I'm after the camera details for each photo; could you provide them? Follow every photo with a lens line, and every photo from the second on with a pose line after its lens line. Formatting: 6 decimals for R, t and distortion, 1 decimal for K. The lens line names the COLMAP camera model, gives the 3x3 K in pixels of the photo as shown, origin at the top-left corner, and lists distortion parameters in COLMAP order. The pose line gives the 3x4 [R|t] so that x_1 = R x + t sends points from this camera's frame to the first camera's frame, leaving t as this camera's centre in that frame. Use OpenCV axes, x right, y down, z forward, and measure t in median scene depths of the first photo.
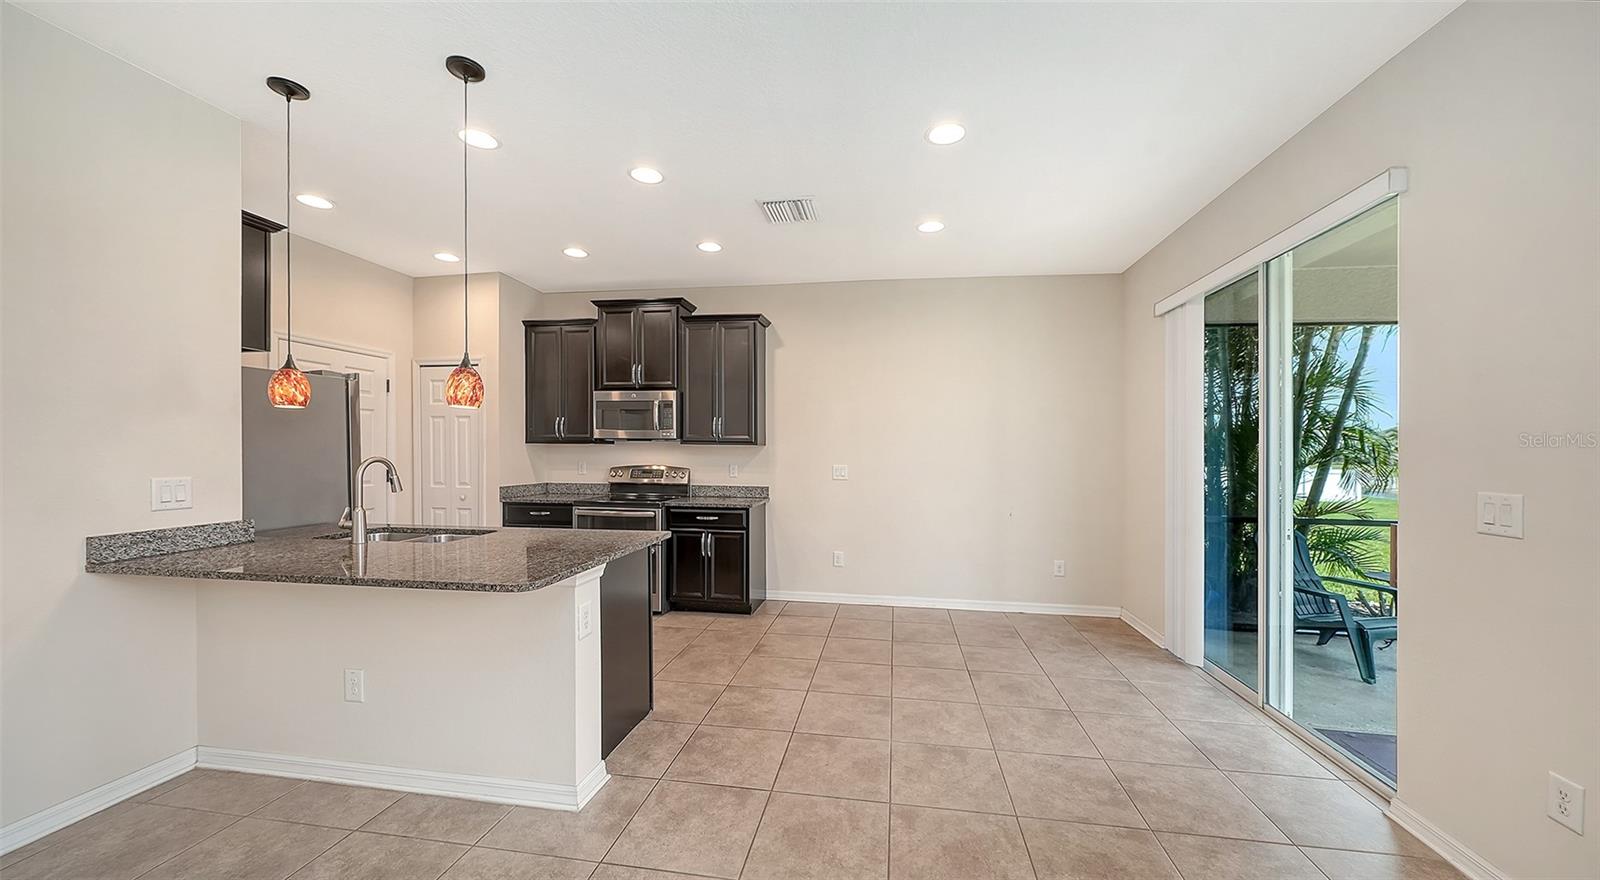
lens RADIAL K [[572.2, 0, 805.4], [0, 572.2, 465.4], [0, 0, 1]] dist [0.000420, 0.000022]
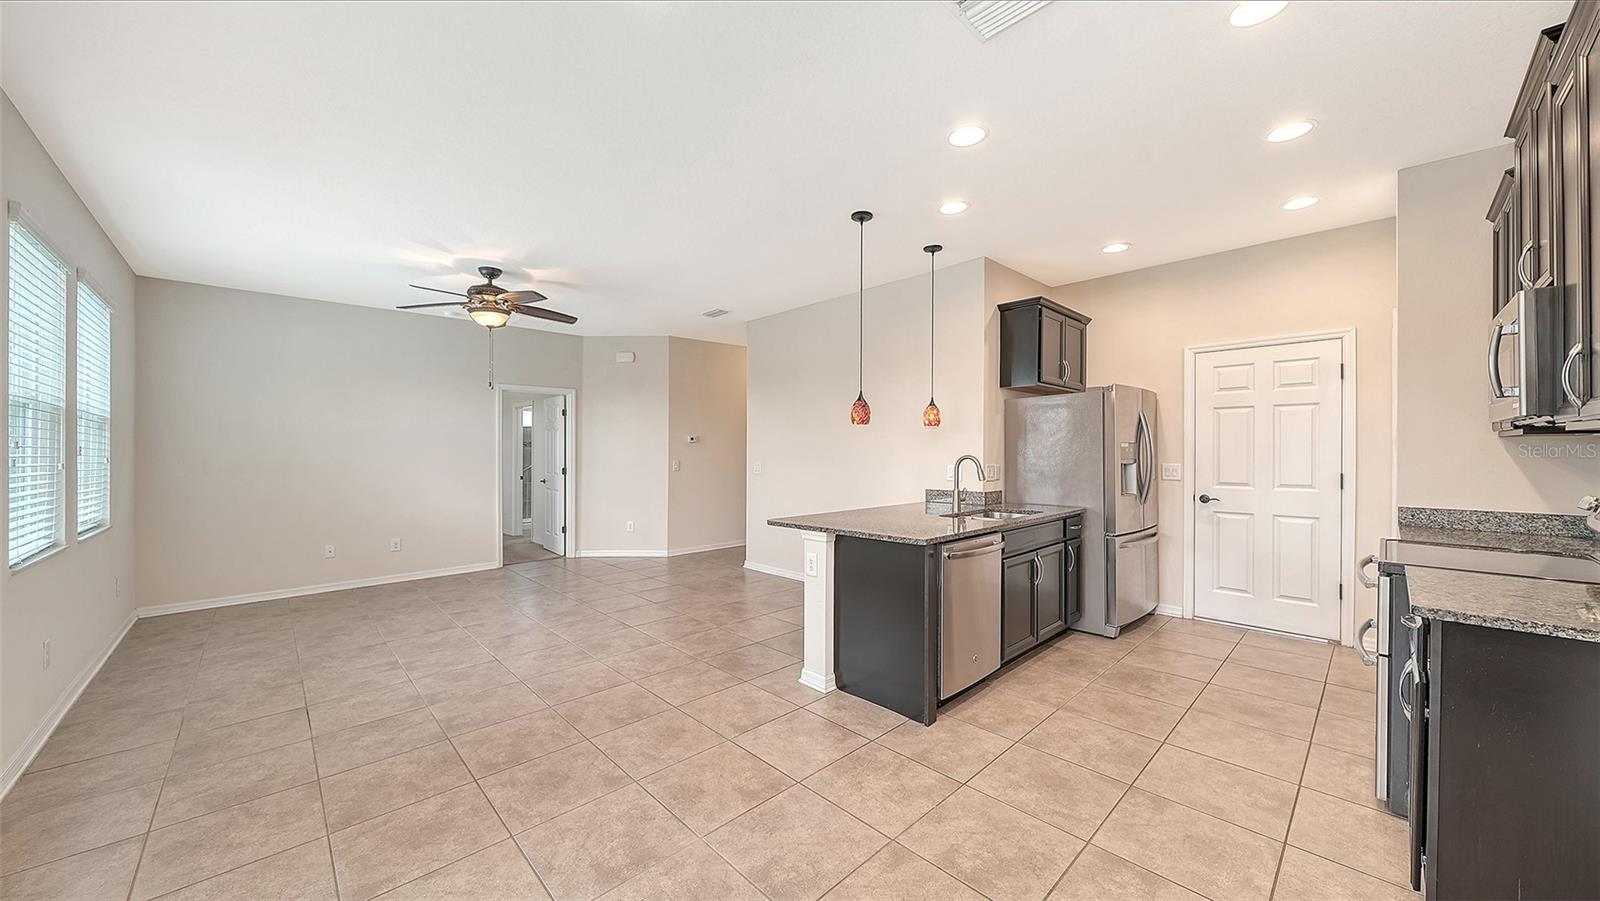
lens RADIAL K [[546.2, 0, 808.8], [0, 546.2, 463.0], [0, 0, 1]] dist [0.000867, 0.000005]
pose [[-0.590204, 0.017120, -0.807073, 0.360391], [-0.017389, 0.999273, 0.033914, -0.021725], [0.807067, 0.034051, -0.589477, 0.861183]]
